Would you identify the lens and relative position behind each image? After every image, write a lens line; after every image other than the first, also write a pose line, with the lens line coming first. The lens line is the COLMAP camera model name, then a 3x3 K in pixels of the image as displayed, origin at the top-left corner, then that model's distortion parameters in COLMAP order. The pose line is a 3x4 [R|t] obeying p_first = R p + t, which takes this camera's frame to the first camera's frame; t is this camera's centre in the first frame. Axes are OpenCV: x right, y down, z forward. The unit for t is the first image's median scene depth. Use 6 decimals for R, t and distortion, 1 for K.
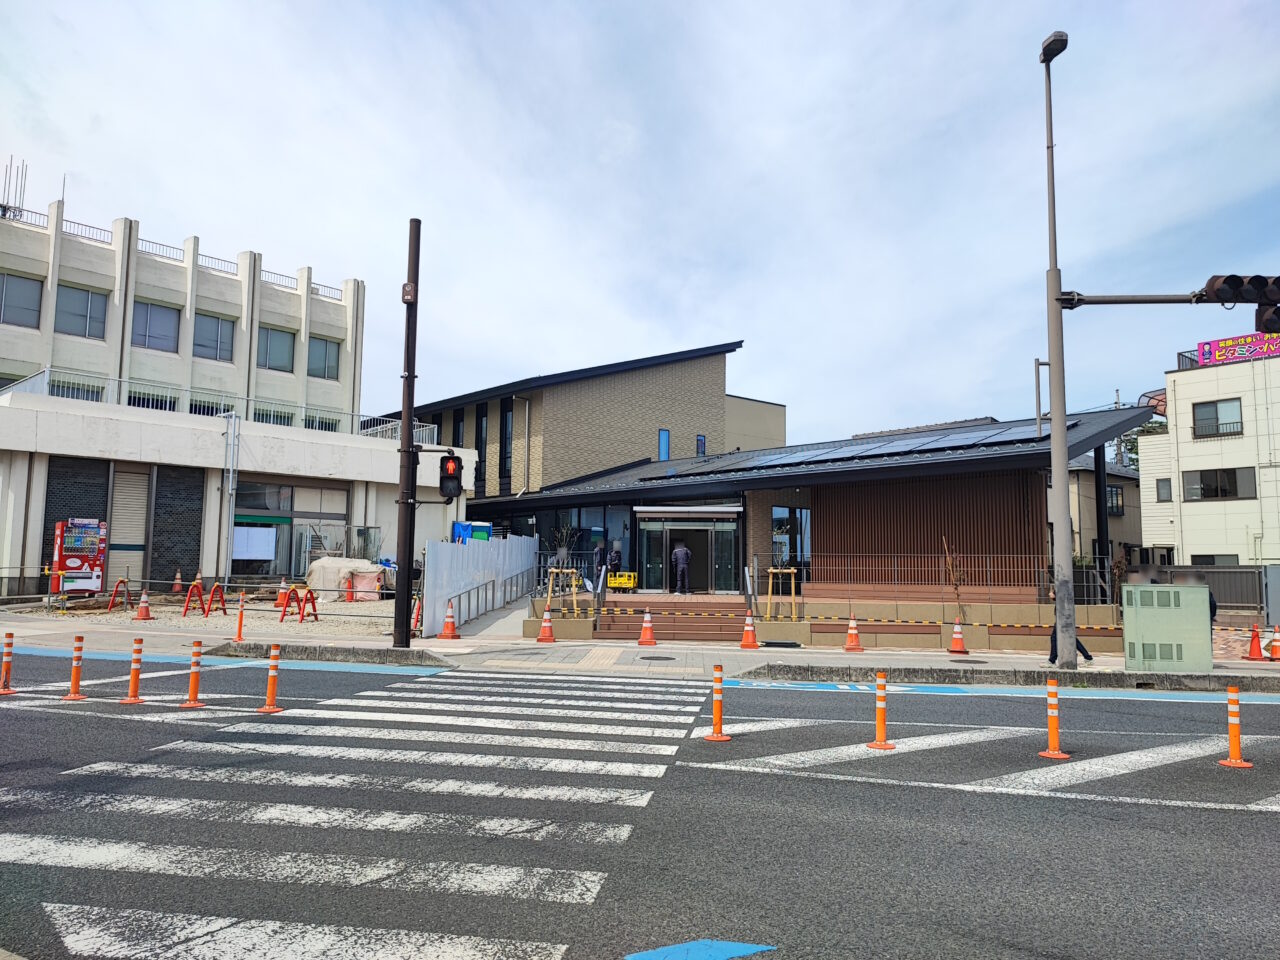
lens RADIAL K [[905.7, 0, 640.0], [0, 905.7, 480.0], [0, 0, 1]] dist [0.022363, -0.030152]
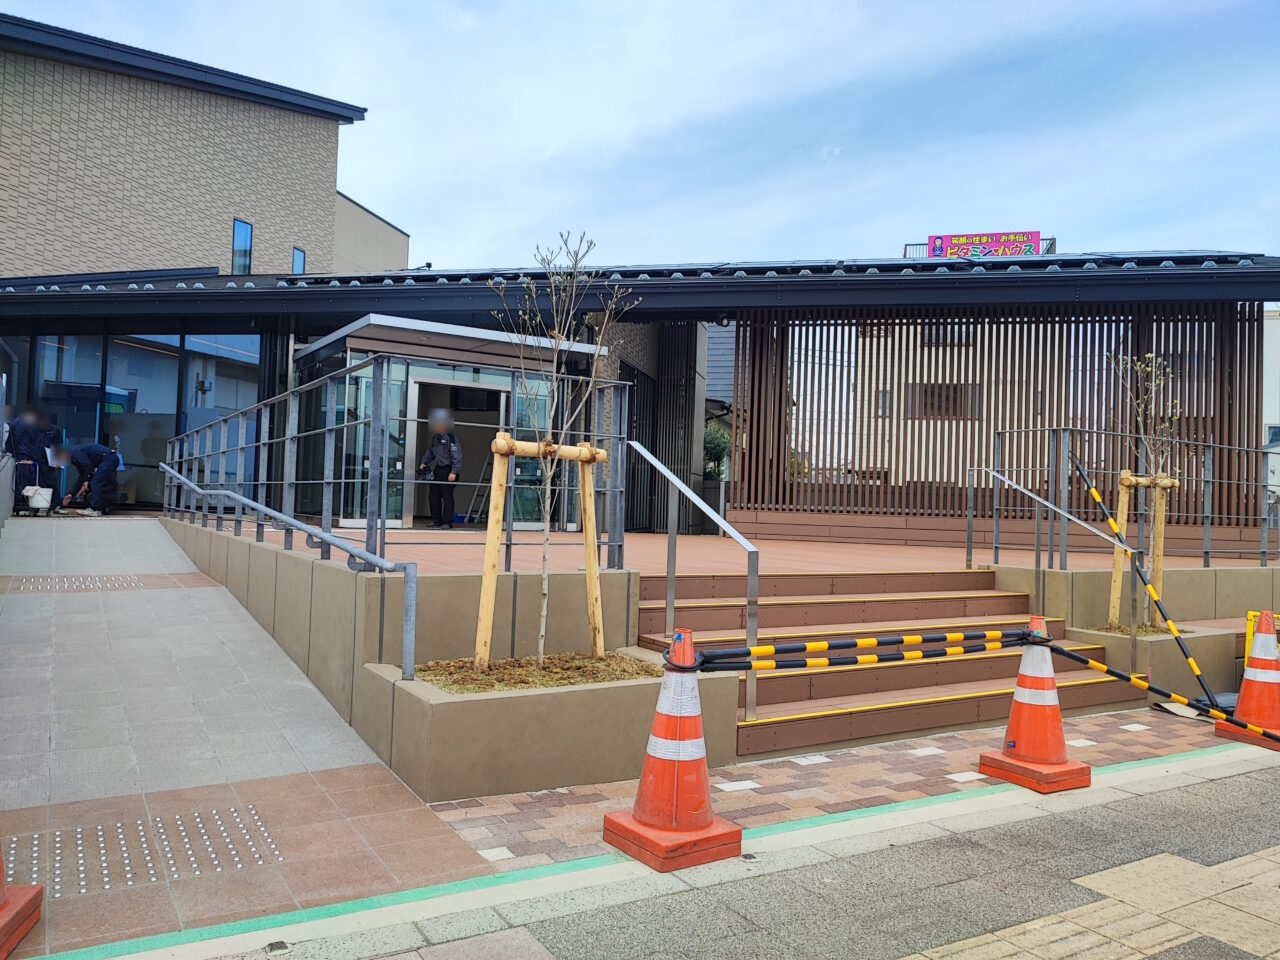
lens RADIAL K [[905.7, 0, 640.0], [0, 905.7, 480.0], [0, 0, 1]] dist [0.022363, -0.030152]
pose [[0.805601, 0.032178, 0.591583, -0.110663], [-0.084017, 0.994637, 0.060311, 0.051264], [-0.586470, -0.098290, 0.803985, 0.448426]]
